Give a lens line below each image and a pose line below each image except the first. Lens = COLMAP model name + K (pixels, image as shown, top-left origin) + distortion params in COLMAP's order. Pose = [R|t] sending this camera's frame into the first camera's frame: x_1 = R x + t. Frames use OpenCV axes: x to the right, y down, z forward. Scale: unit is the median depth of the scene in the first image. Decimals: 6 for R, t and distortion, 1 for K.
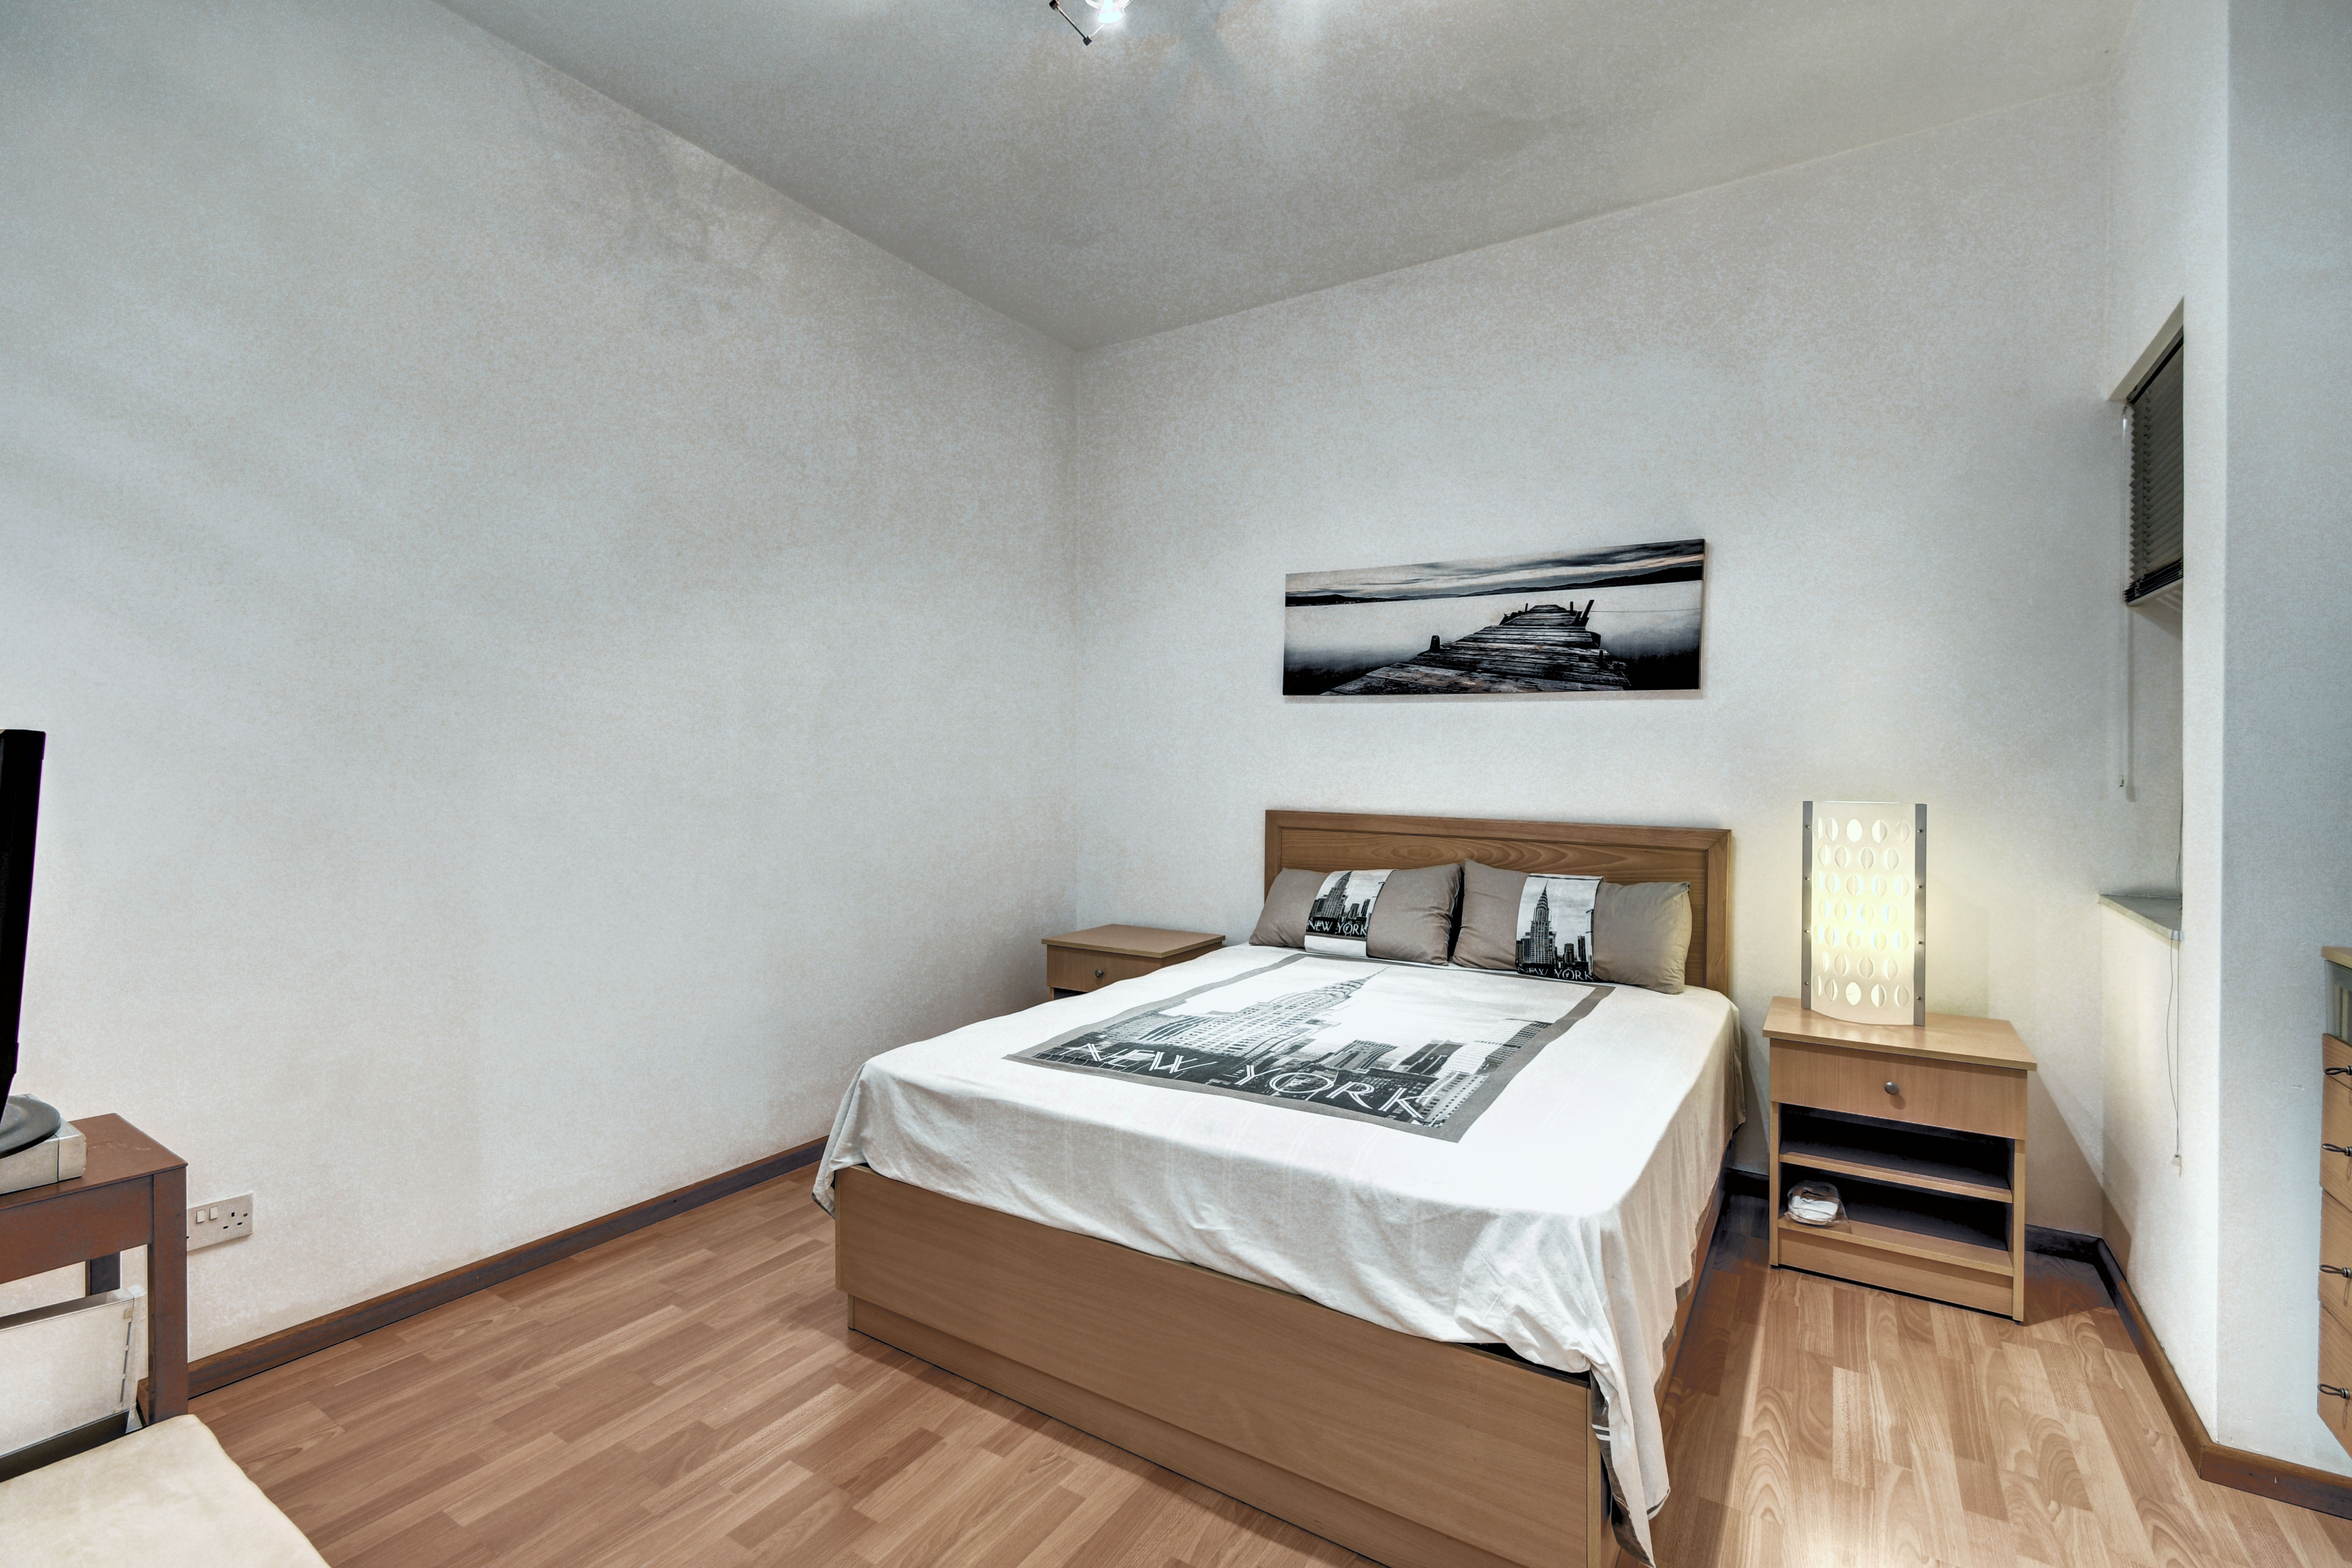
lens RADIAL K [[1065.1, 0, 1176.0], [0, 1065.1, 784.0], [0, 0, 1]] dist [0.001051, -0.000273]
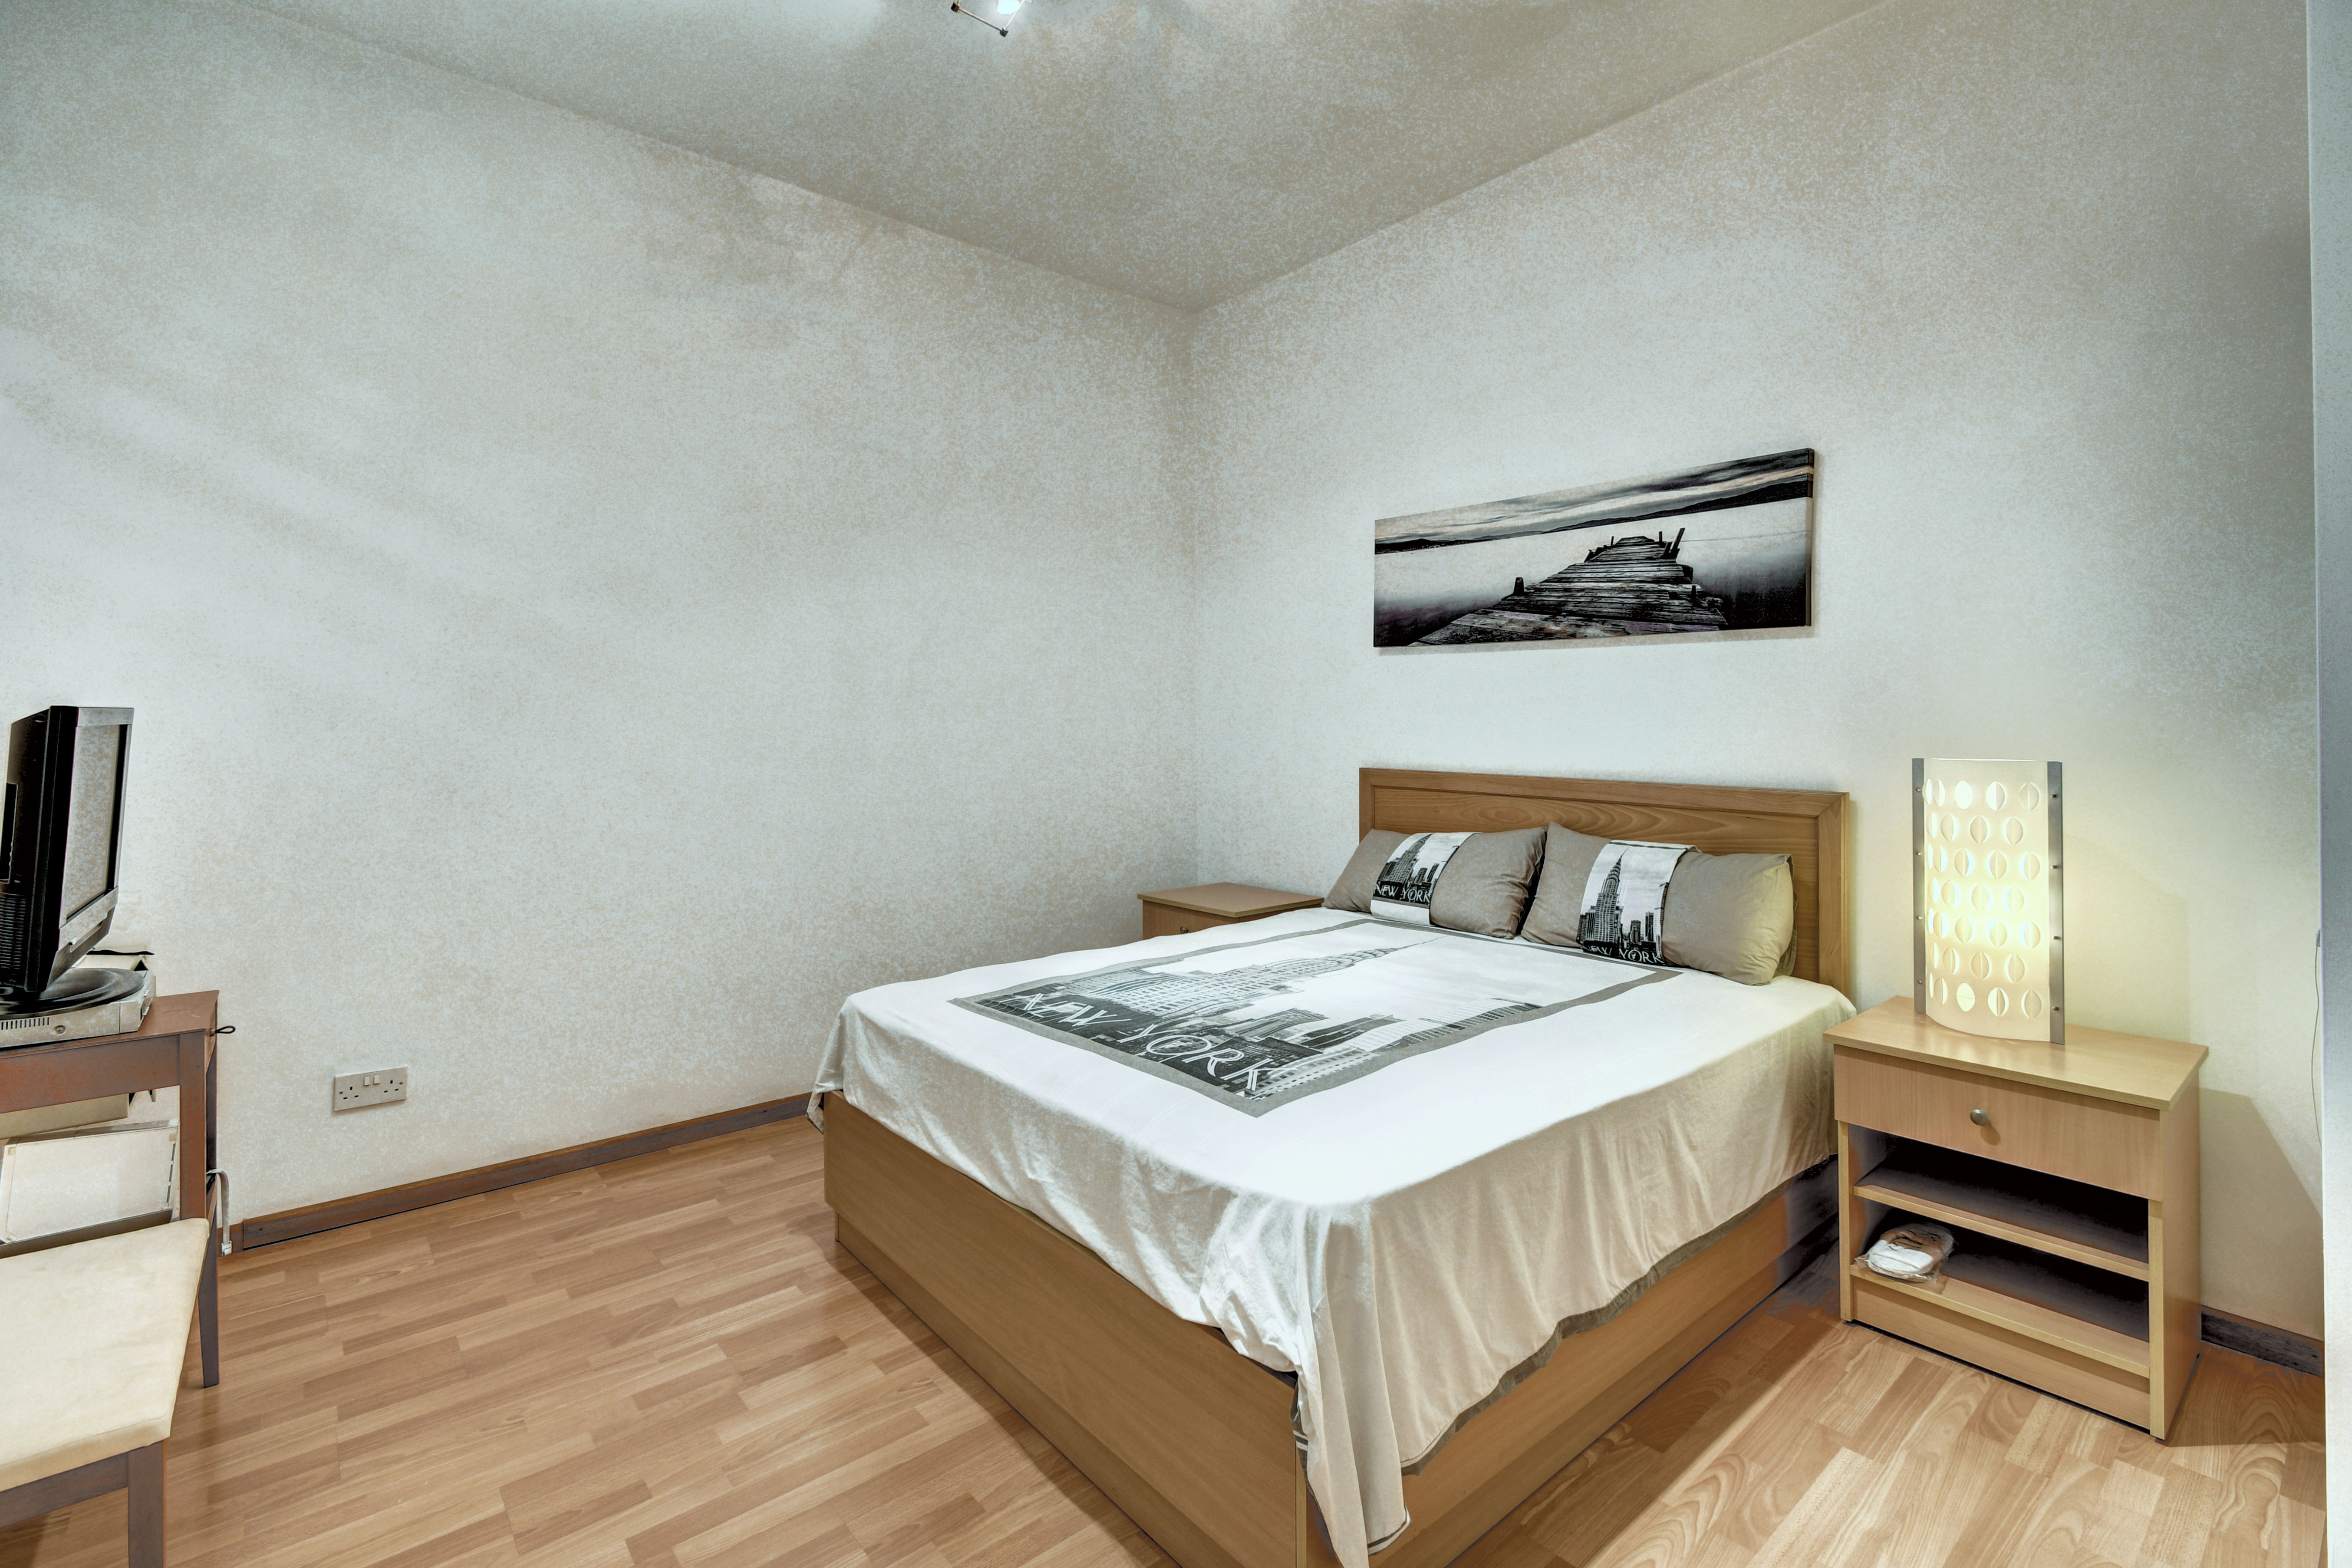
lens RADIAL K [[1081.4, 0, 1172.9], [0, 1081.4, 729.4], [0, 0, 1]] dist [0.002407, -0.000609]
pose [[0.952961, -0.007737, -0.302994, 0.317262], [0.004380, 0.999921, -0.011755, 0.000998], [0.303061, 0.009875, 0.952920, 0.035259]]
